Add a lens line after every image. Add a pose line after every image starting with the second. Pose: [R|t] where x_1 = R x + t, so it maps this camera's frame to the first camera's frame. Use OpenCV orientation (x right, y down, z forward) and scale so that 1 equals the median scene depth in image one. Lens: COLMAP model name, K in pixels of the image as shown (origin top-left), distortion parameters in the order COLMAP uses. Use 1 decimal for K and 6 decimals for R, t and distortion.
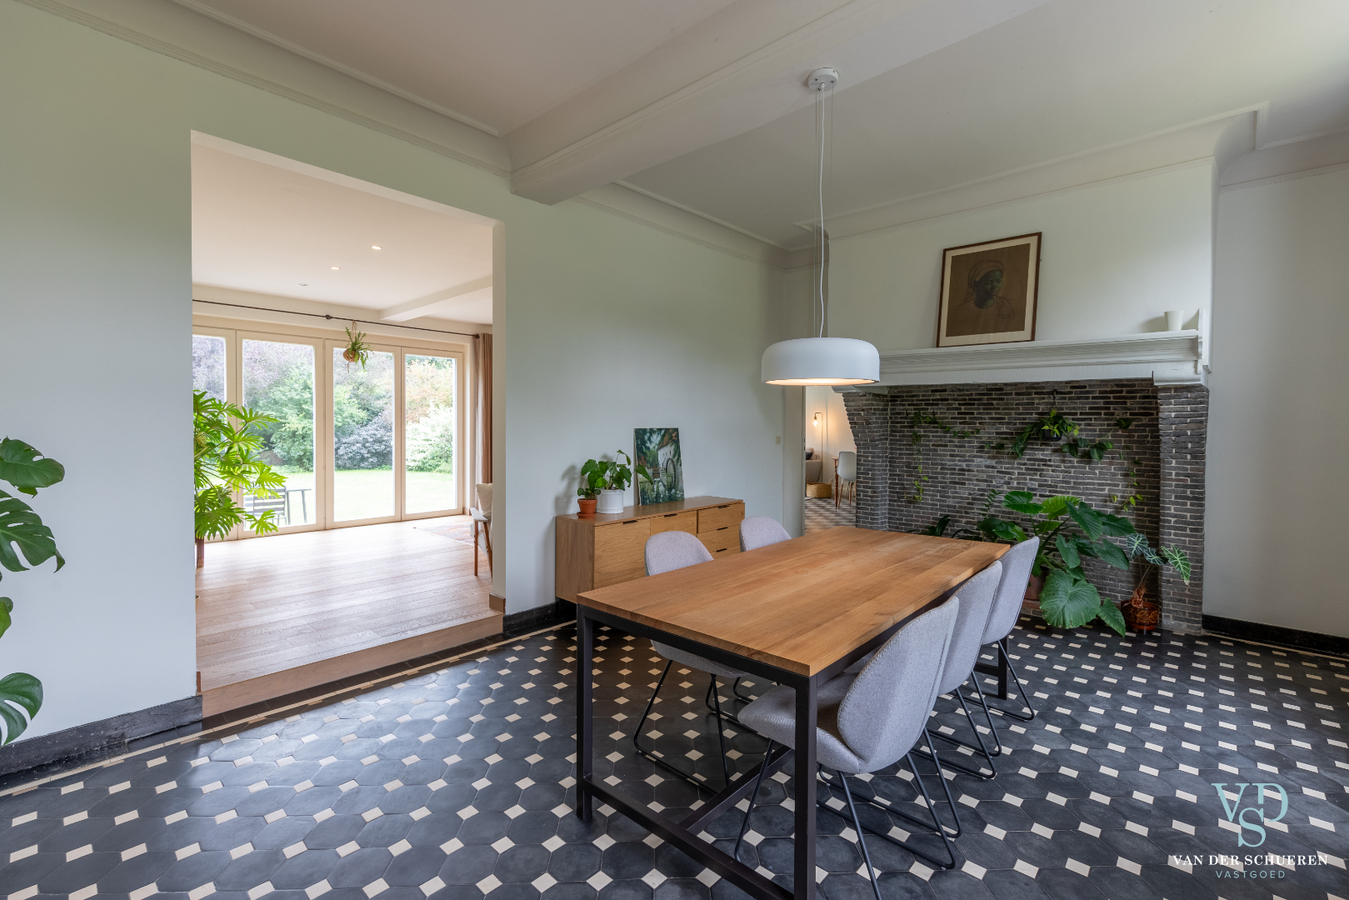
lens RADIAL K [[610.9, 0, 716.6], [0, 610.9, 443.8], [0, 0, 1]] dist [0.004026, -0.001058]
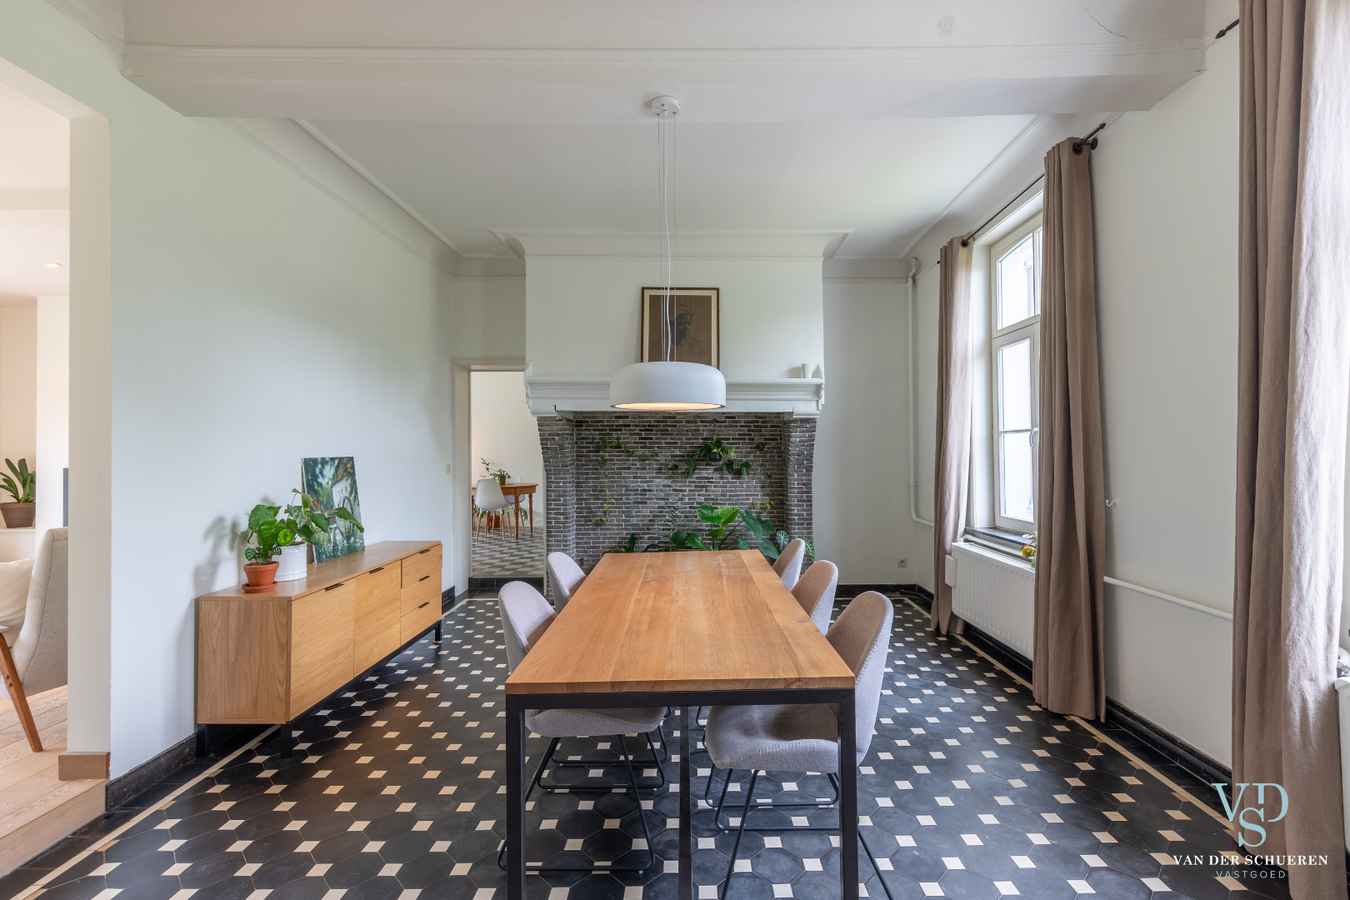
lens RADIAL K [[611.4, 0, 680.3], [0, 611.4, 448.9], [0, 0, 1]] dist [0.004026, -0.001058]
pose [[0.728269, -0.009760, 0.685222, -0.327623], [0.032604, 0.999260, -0.020419, -0.007250], [-0.684515, 0.037211, 0.728048, 0.175882]]
